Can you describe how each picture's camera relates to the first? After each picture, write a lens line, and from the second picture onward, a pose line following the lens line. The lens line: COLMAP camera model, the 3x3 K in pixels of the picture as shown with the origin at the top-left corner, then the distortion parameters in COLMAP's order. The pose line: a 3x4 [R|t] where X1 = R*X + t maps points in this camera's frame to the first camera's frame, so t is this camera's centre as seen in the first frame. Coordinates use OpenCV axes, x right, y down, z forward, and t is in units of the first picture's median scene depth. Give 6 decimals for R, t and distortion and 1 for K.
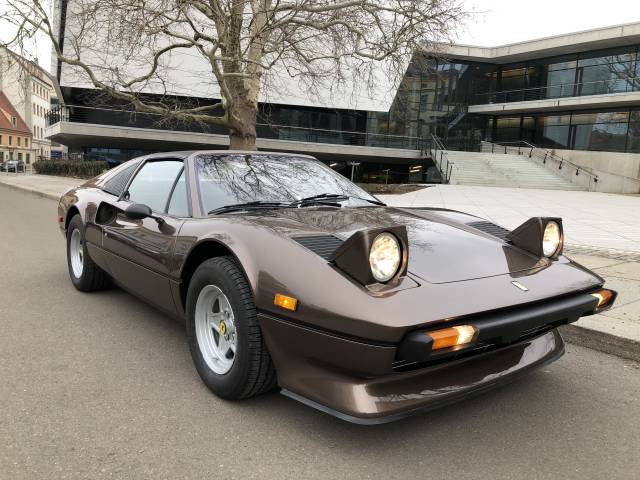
lens RADIAL K [[534.6, 0, 318.0], [0, 534.6, 235.4], [0, 0, 1]] dist [0.041965, -0.020075]
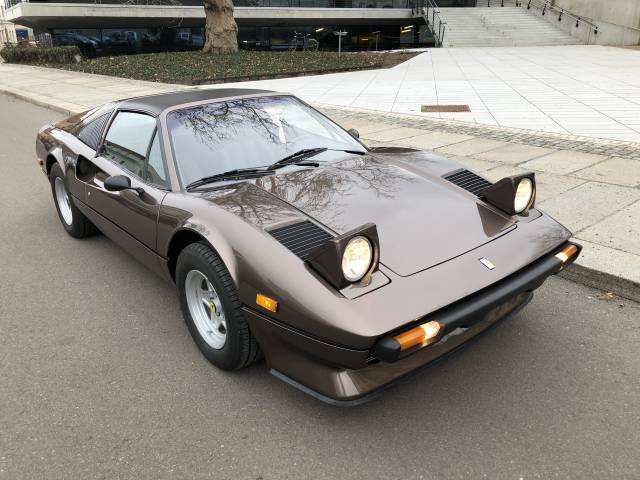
lens RADIAL K [[534.6, 0, 318.0], [0, 534.6, 235.4], [0, 0, 1]] dist [0.041965, -0.020075]
pose [[0.997980, -0.063496, 0.001874, 0.036278], [0.061167, 0.968493, 0.241411, -0.193898], [-0.017144, -0.240808, 0.970421, -0.007572]]
